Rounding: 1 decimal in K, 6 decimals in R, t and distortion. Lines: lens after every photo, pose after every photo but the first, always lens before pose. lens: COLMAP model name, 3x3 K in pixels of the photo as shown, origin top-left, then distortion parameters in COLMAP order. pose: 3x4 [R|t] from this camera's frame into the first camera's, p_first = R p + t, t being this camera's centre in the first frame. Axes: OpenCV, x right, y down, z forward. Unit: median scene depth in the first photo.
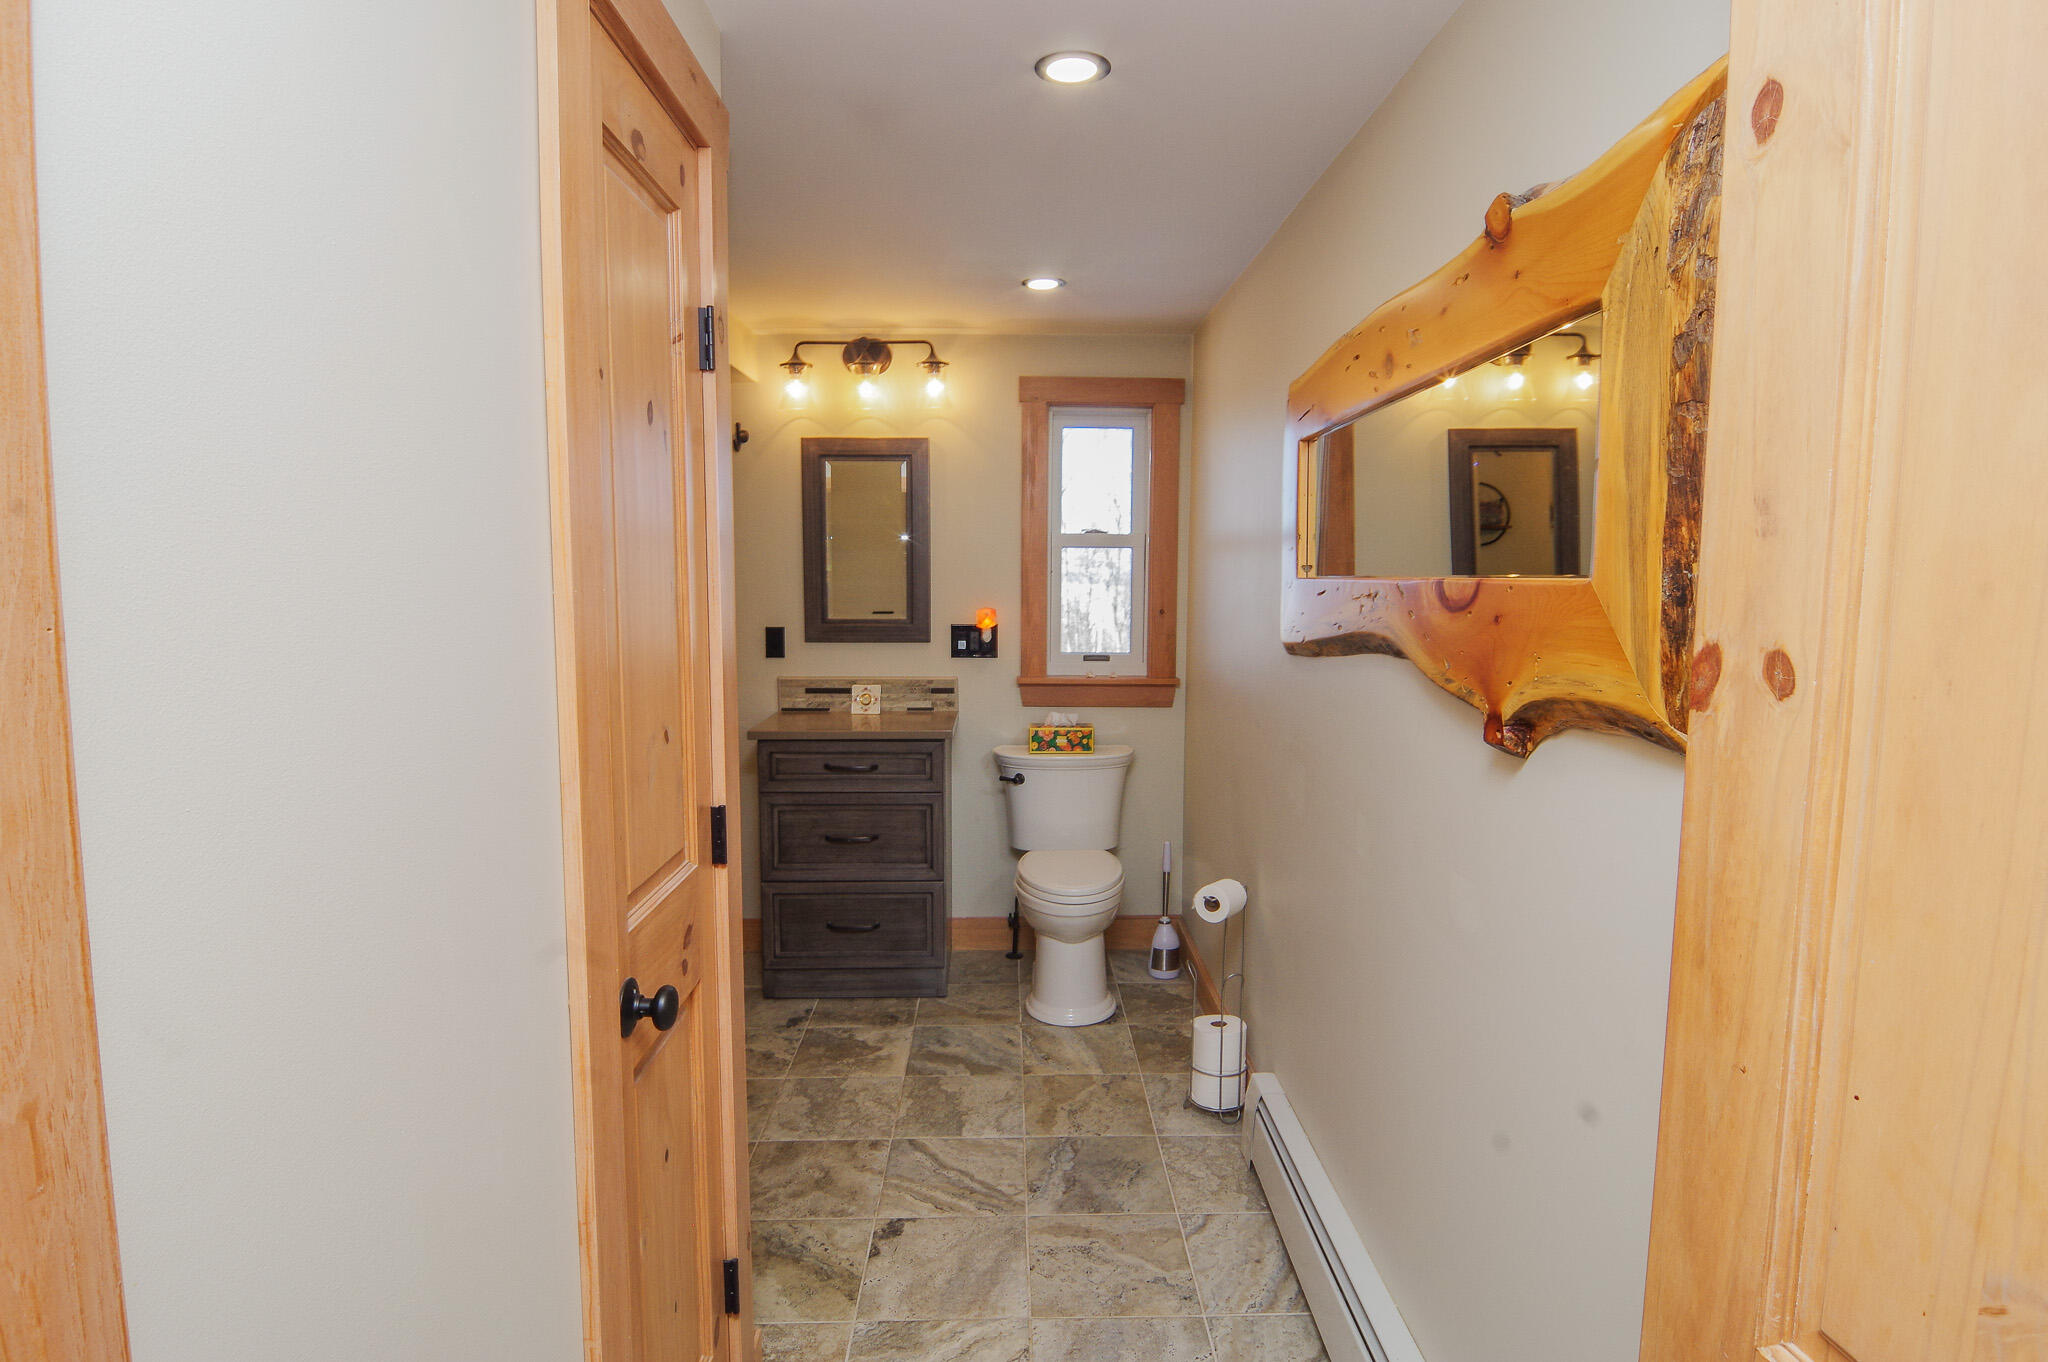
lens RADIAL K [[1093.1, 0, 1041.8], [0, 1093.1, 676.8], [0, 0, 1]] dist [-0.013405, -0.004841]
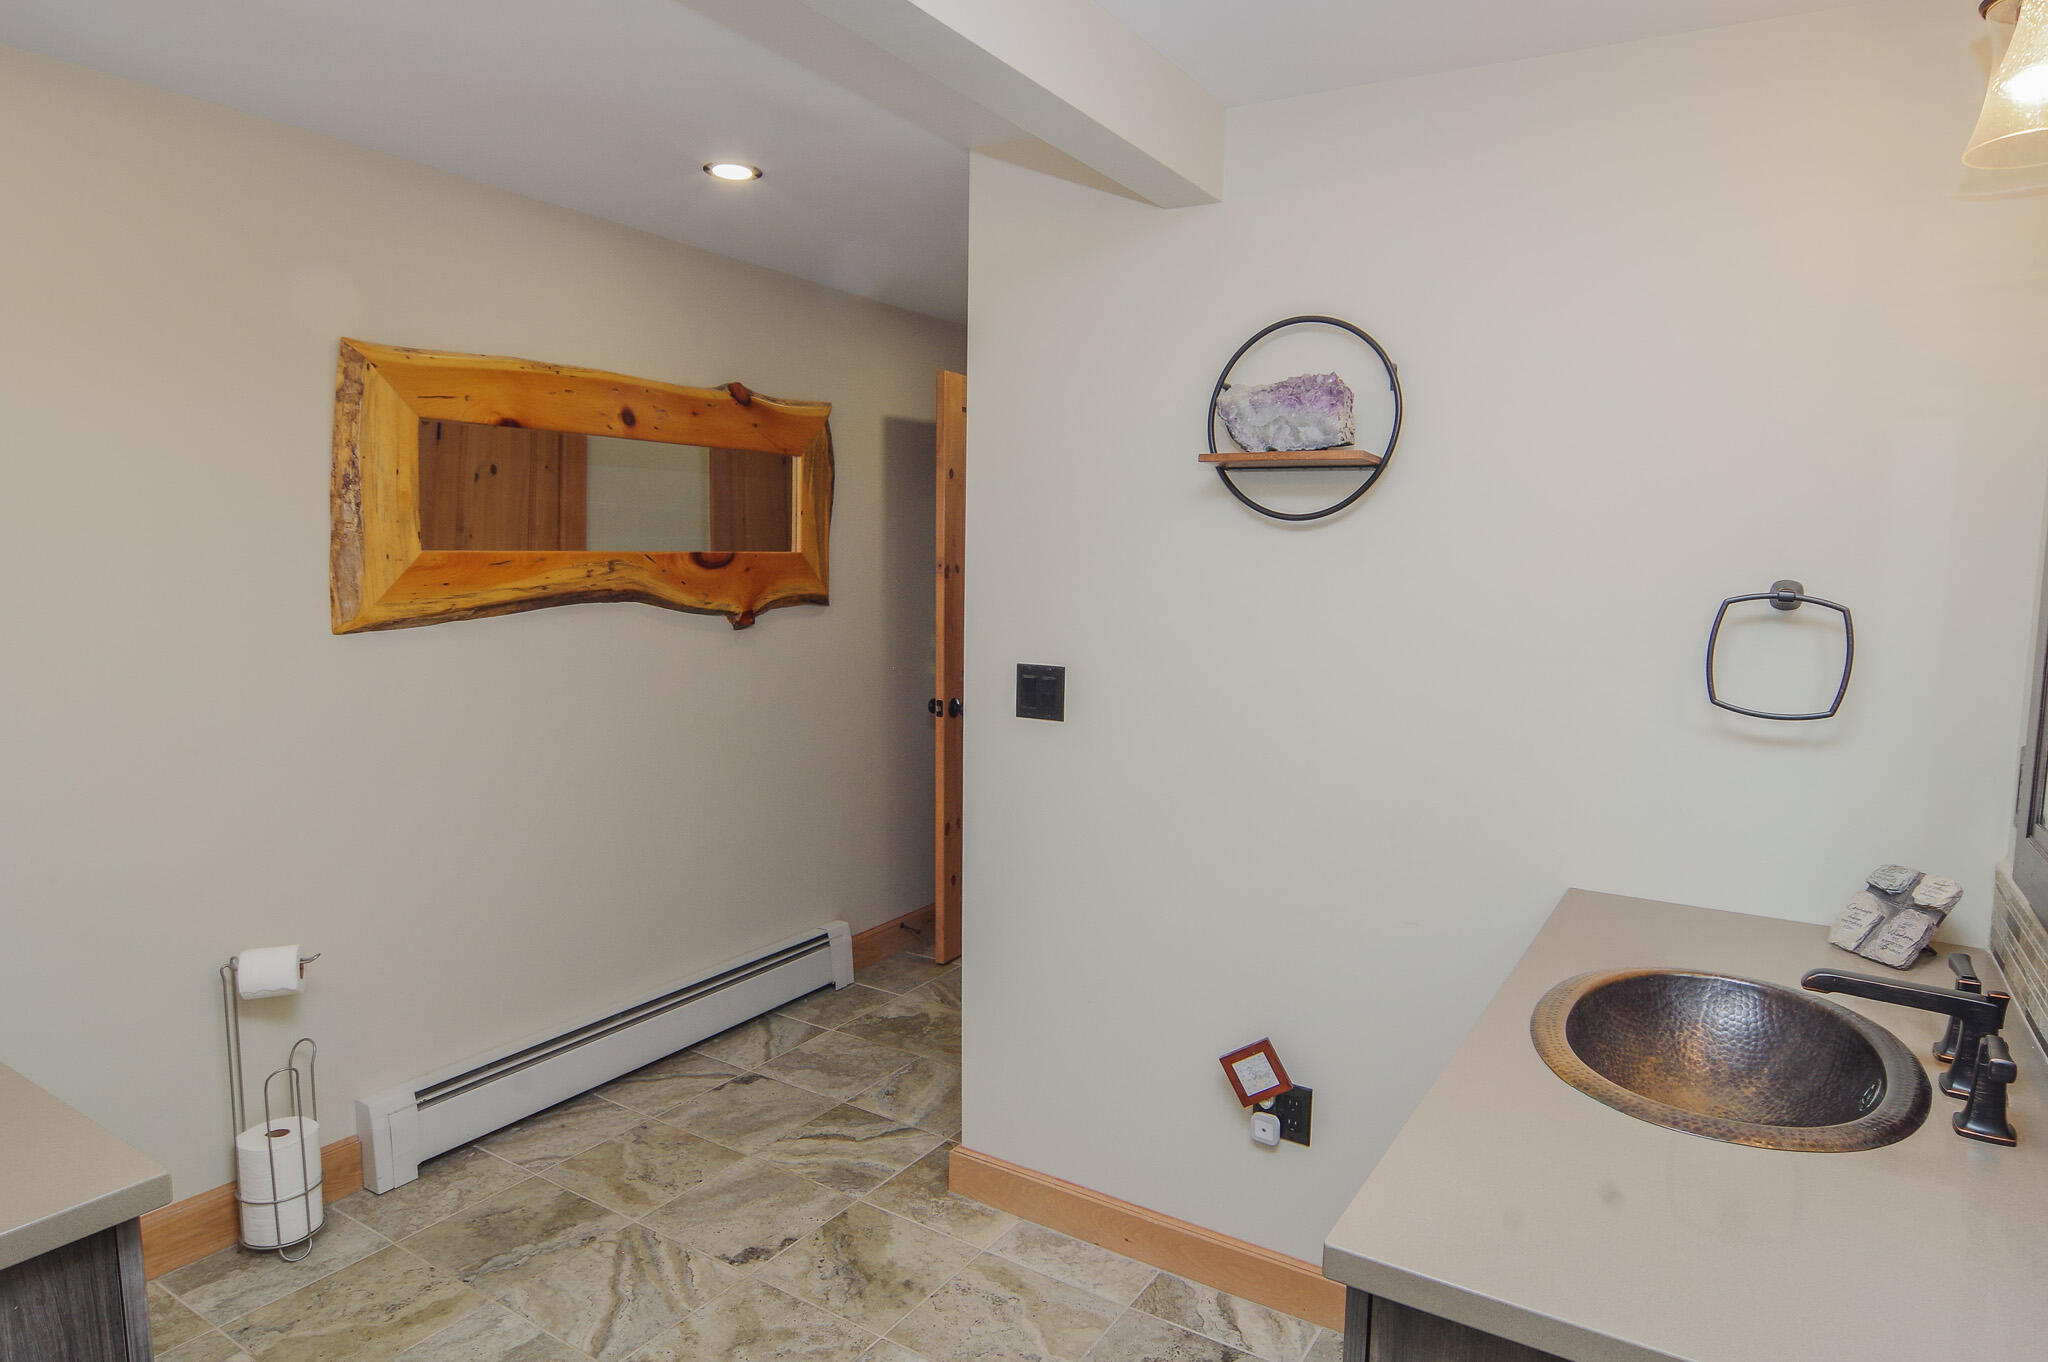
lens RADIAL K [[1093.1, 0, 1031.4], [0, 1093.1, 681.2], [0, 0, 1]] dist [-0.013405, -0.004841]
pose [[-0.828847, -0.080363, 0.553673, -0.802475], [0.034844, 0.980294, 0.194448, -0.144516], [-0.558389, 0.180460, -0.809714, 1.511202]]
